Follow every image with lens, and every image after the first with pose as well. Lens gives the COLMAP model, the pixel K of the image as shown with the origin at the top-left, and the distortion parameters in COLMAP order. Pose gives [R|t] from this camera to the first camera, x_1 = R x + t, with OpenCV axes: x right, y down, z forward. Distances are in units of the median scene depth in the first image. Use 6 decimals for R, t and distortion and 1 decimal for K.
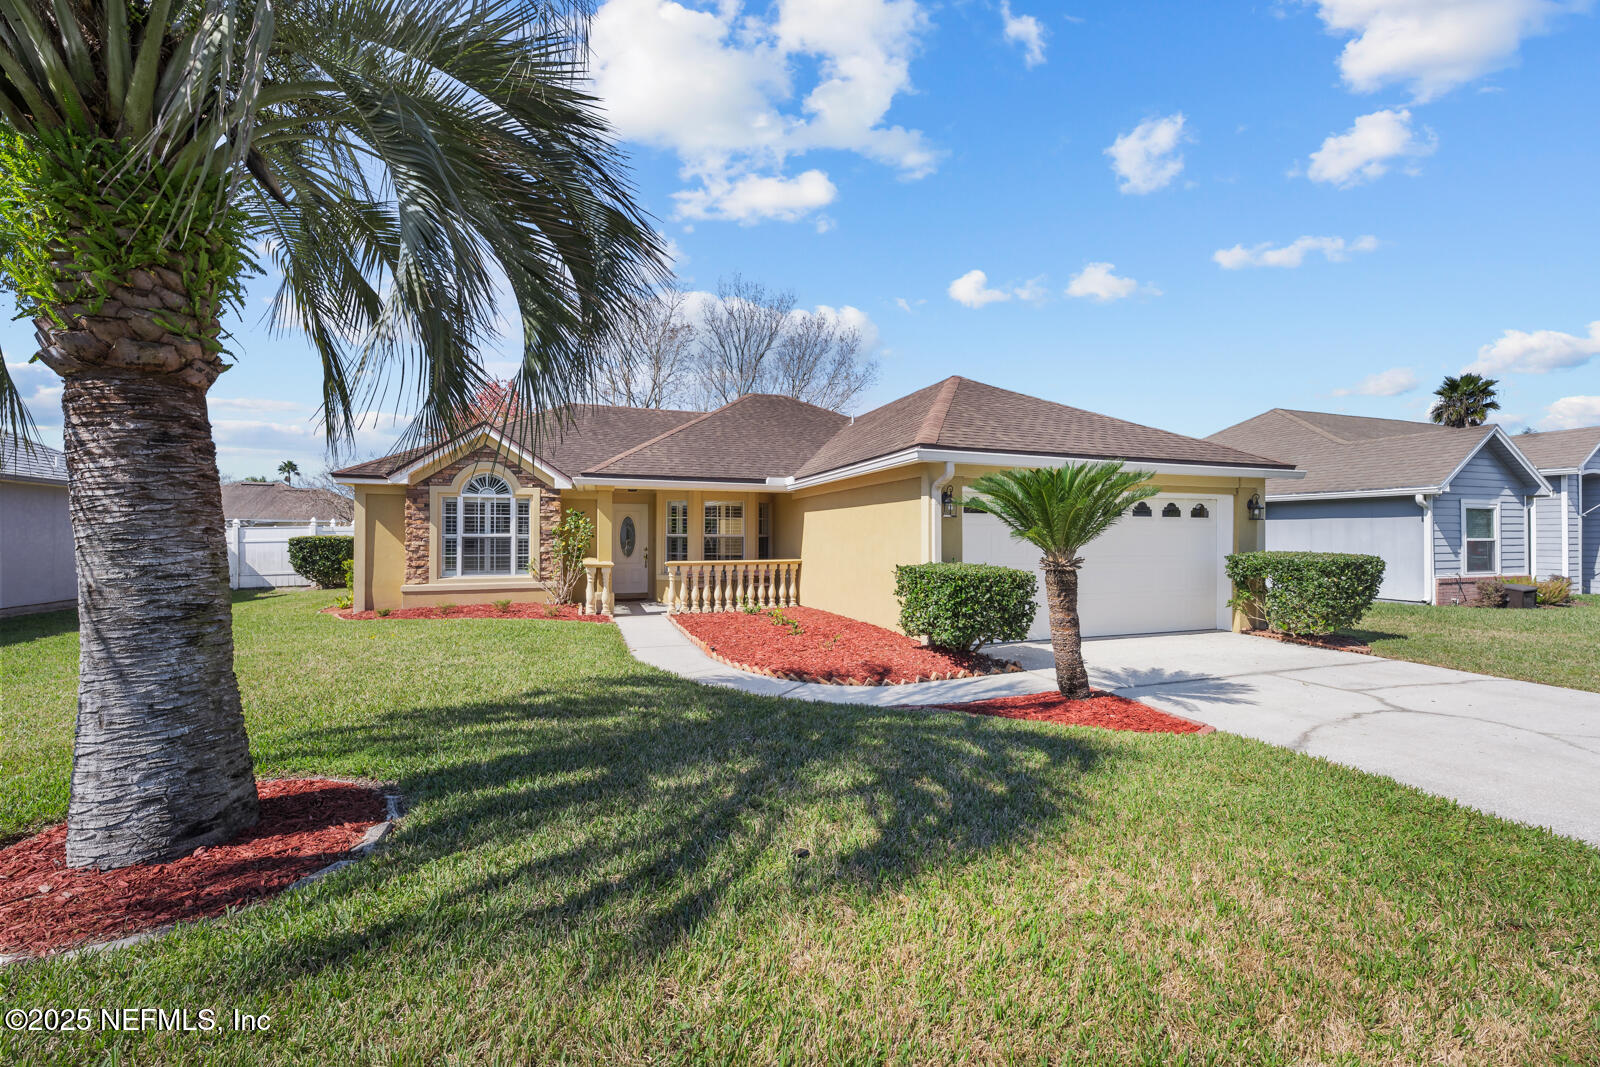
lens RADIAL K [[606.2, 0, 800.0], [0, 606.2, 533.5], [0, 0, 1]] dist [-0.003247, 0.000095]
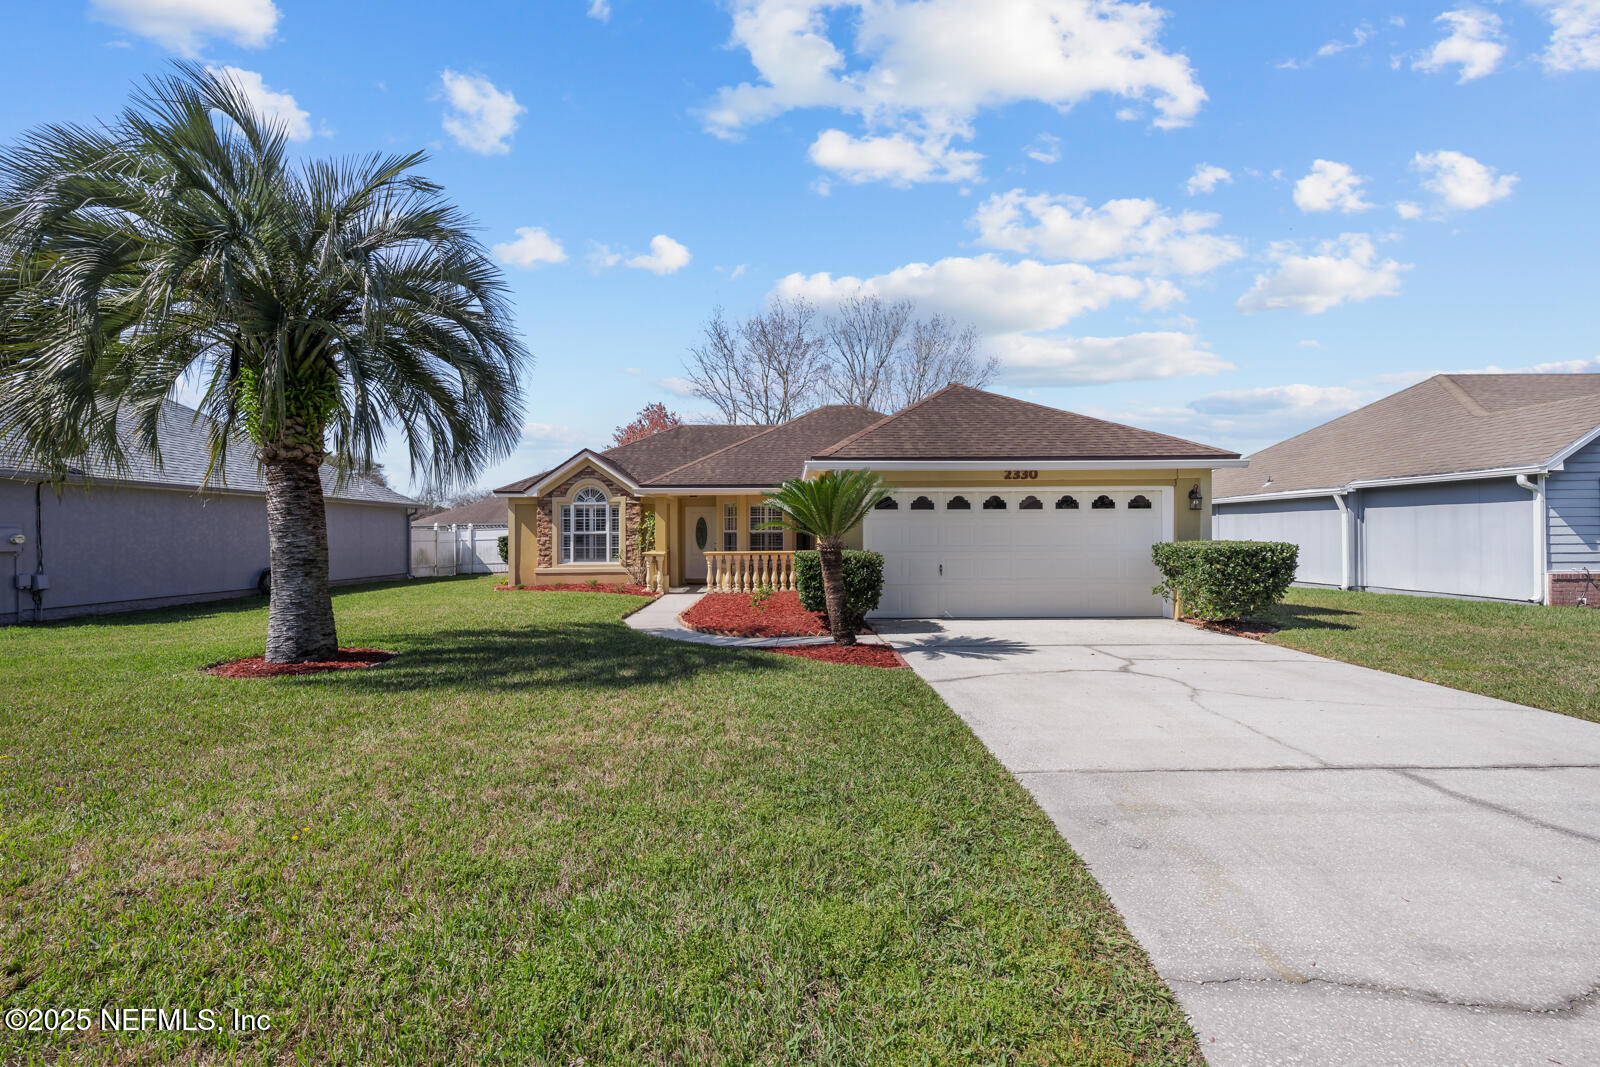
lens RADIAL K [[606.2, 0, 800.0], [0, 606.2, 533.5], [0, 0, 1]] dist [-0.003247, 0.000095]
pose [[0.951153, -0.008949, -0.308591, 0.353756], [0.009860, 0.999950, 0.001393, 0.007980], [0.308563, -0.004368, 0.951194, -0.147040]]
